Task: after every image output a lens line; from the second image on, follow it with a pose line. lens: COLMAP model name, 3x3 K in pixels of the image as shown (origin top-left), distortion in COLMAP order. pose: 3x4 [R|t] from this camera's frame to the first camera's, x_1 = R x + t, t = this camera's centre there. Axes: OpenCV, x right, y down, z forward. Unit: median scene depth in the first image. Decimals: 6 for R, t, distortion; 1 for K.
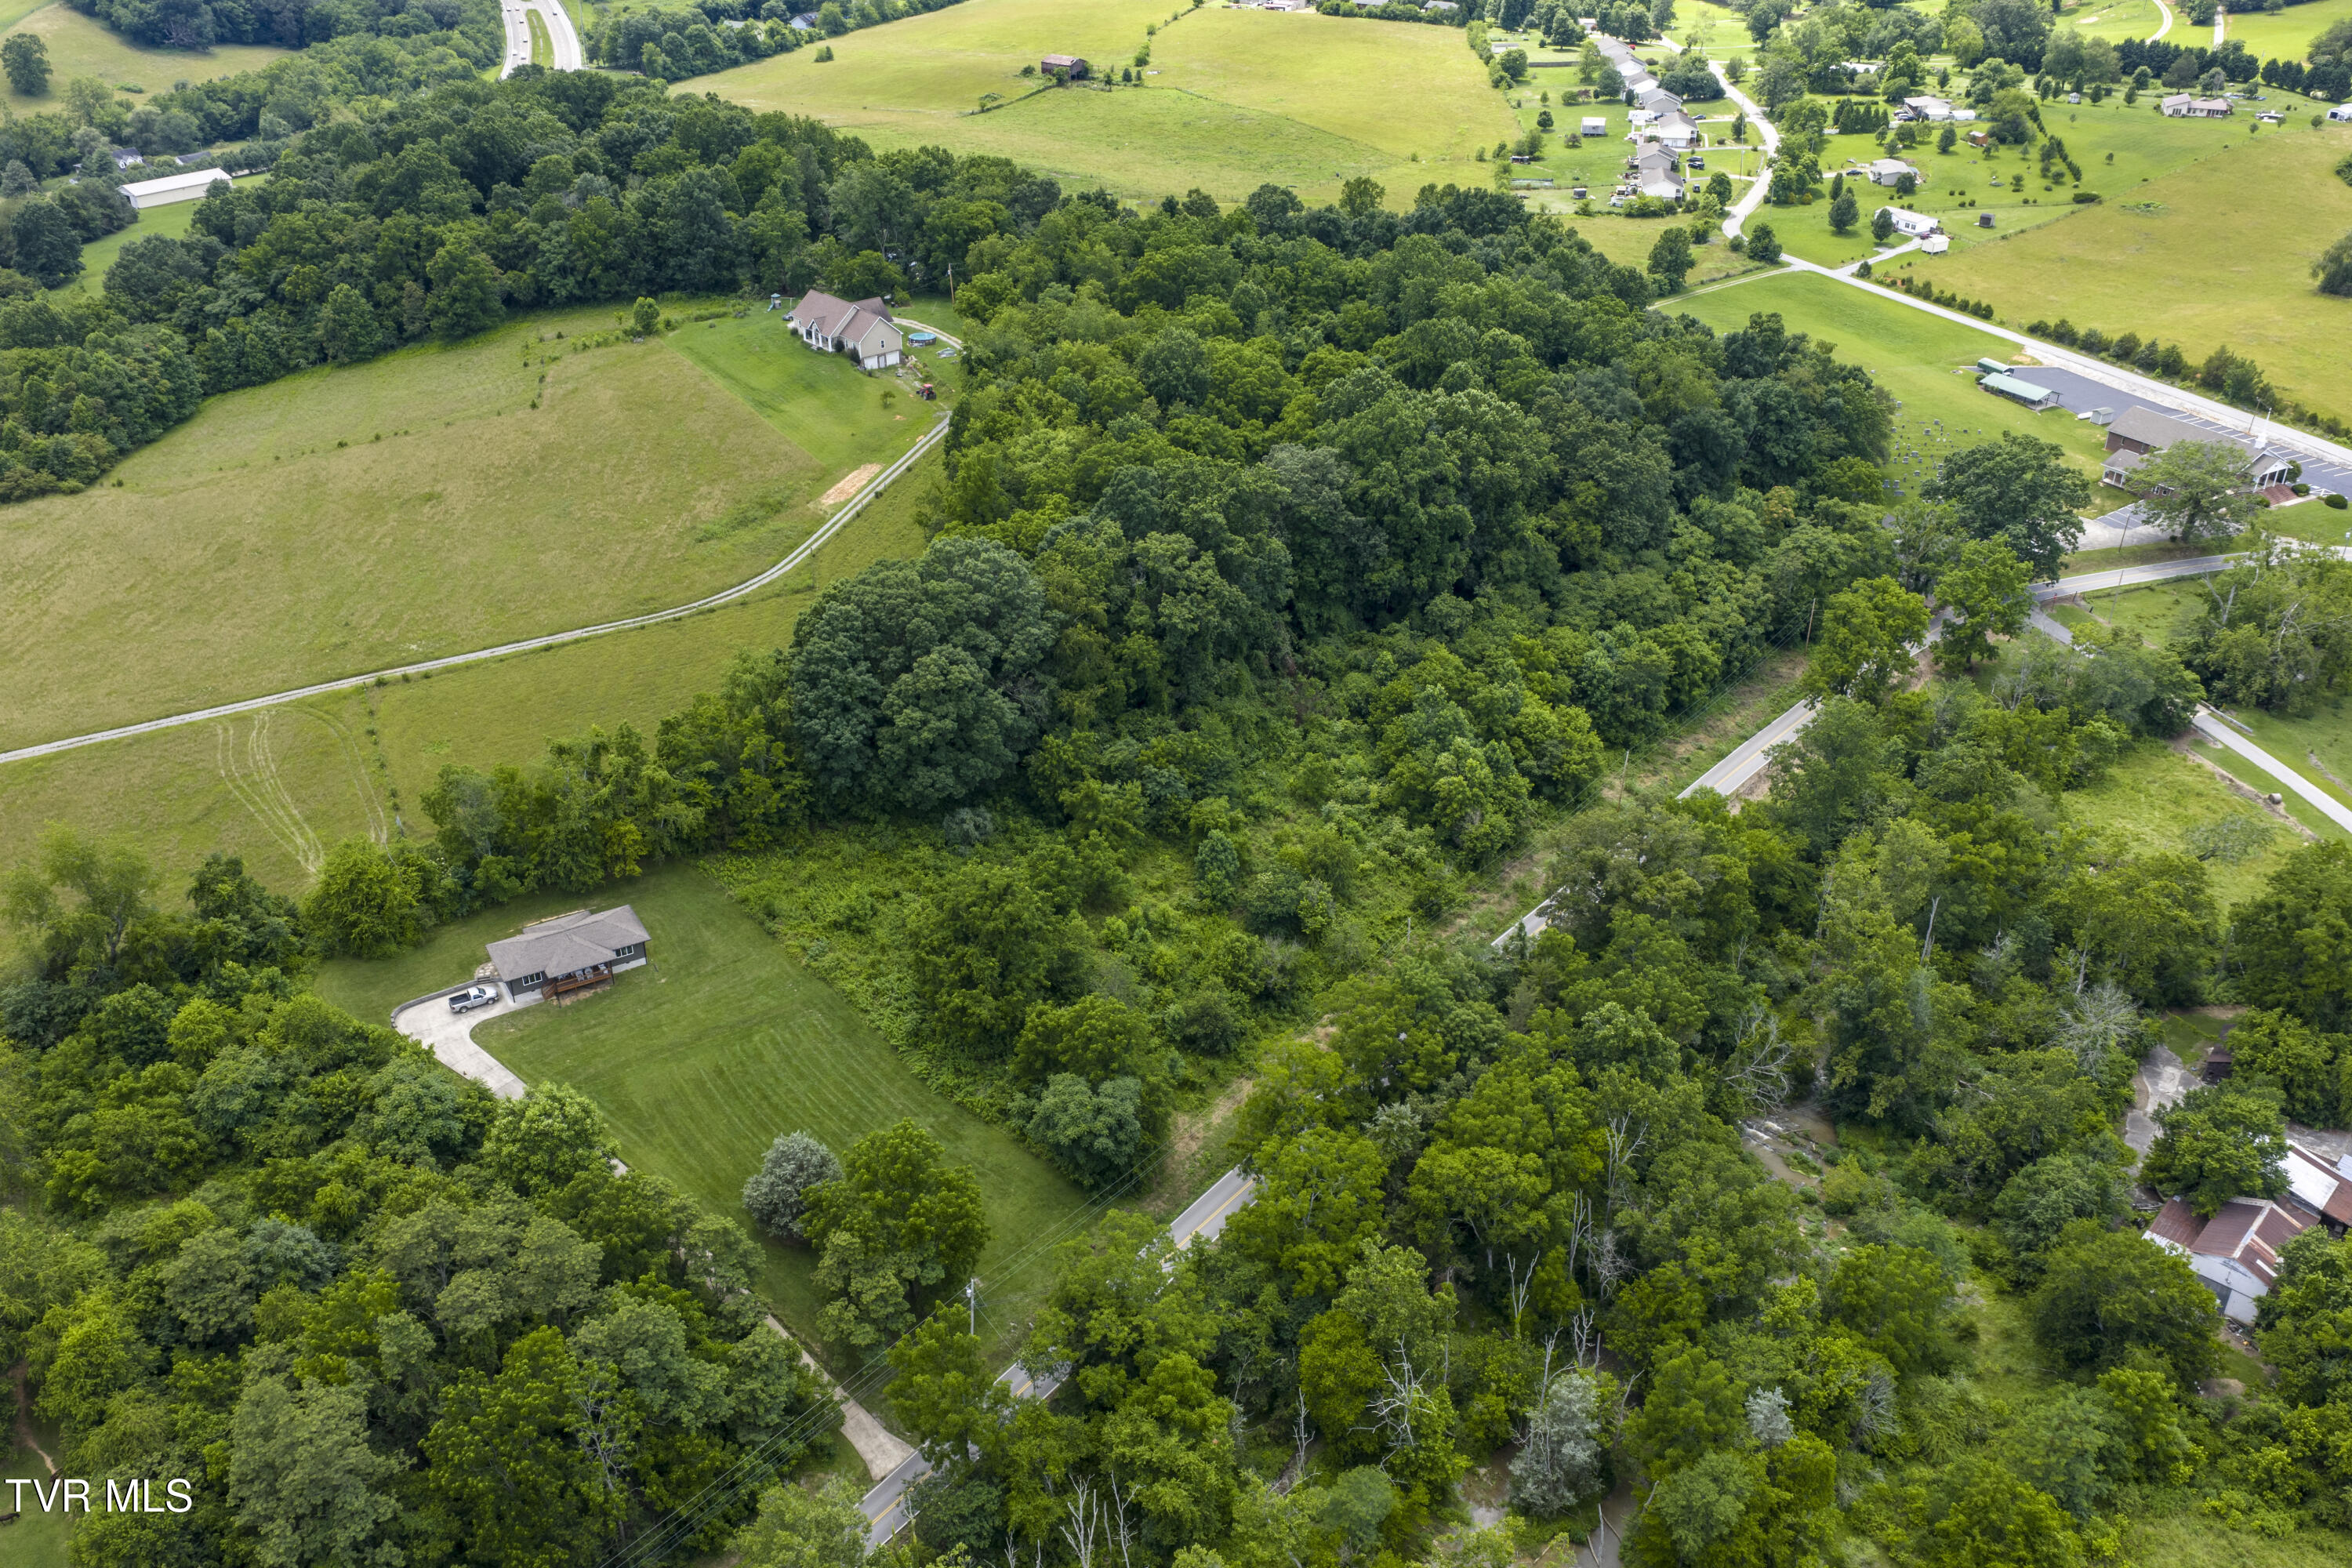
lens RADIAL K [[1944.5, 0, 1180.3], [0, 1944.5, 772.1], [0, 0, 1]] dist [0.018647, -0.023772]
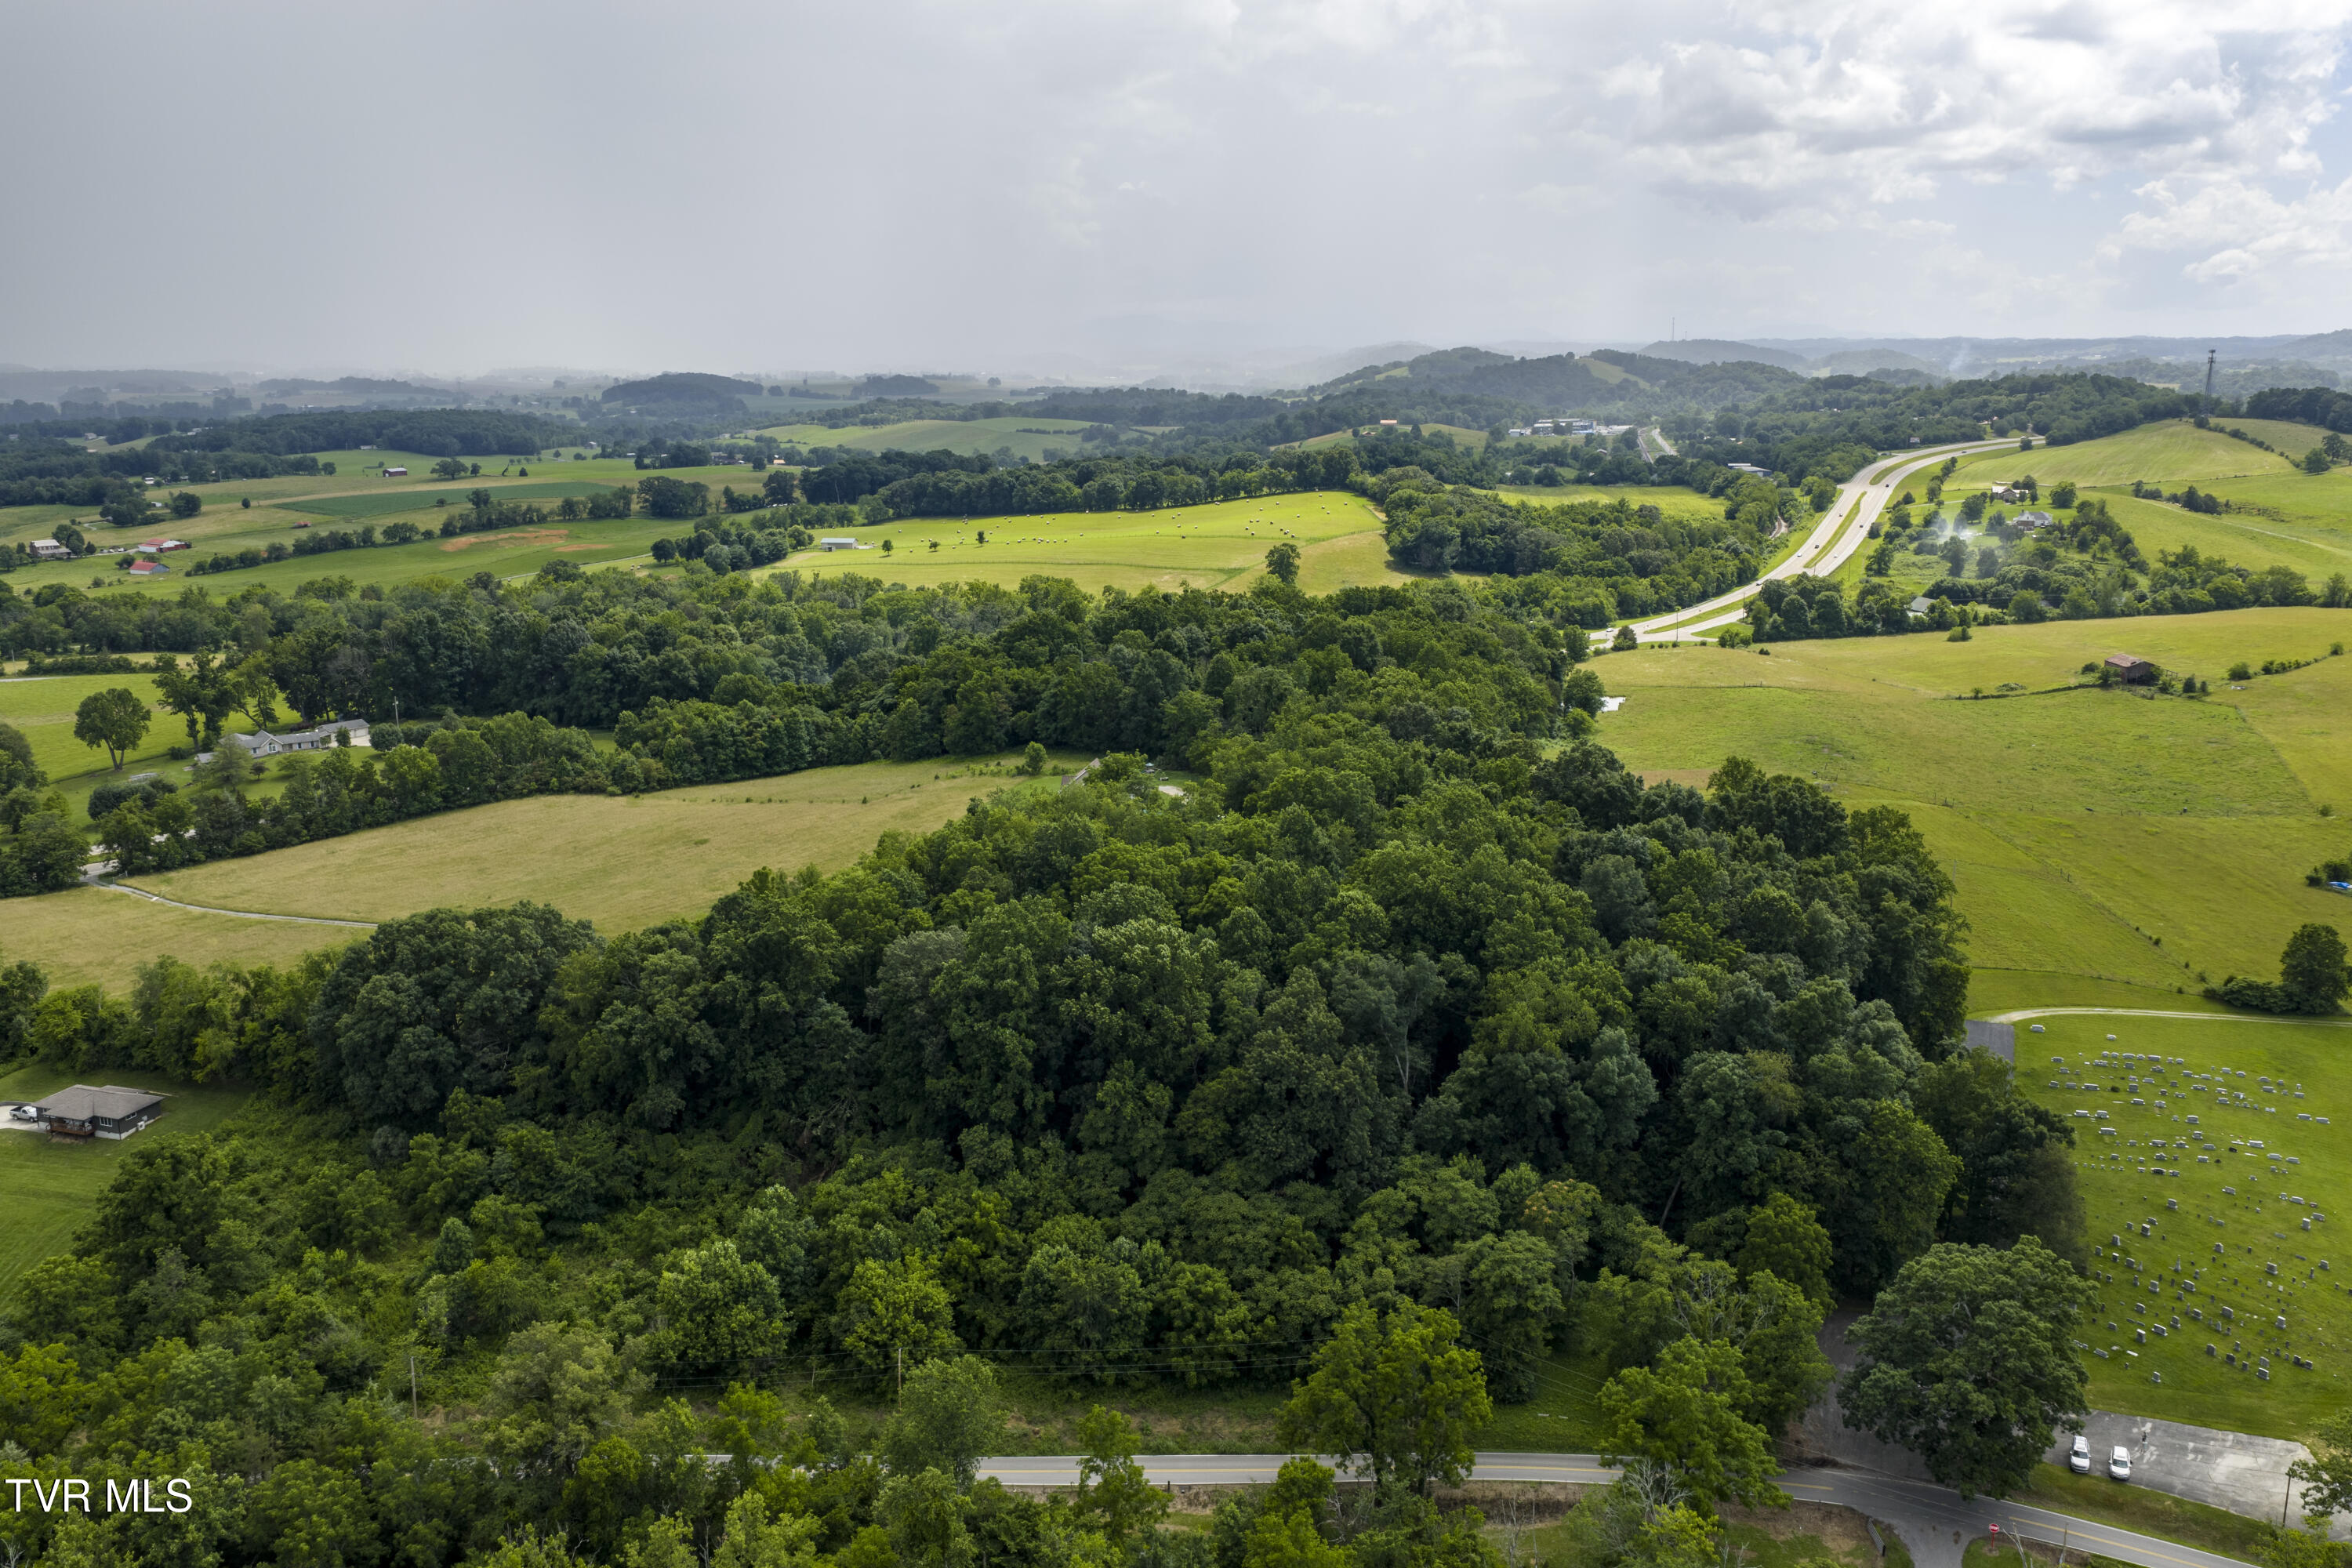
lens RADIAL K [[1944.5, 0, 1180.5], [0, 1944.5, 774.0], [0, 0, 1]] dist [0.018647, -0.023772]
pose [[0.651248, 0.162149, -0.741339, 0.744978], [-0.363884, 0.923995, -0.117562, -0.153482], [0.665932, 0.346324, 0.660753, 0.396224]]
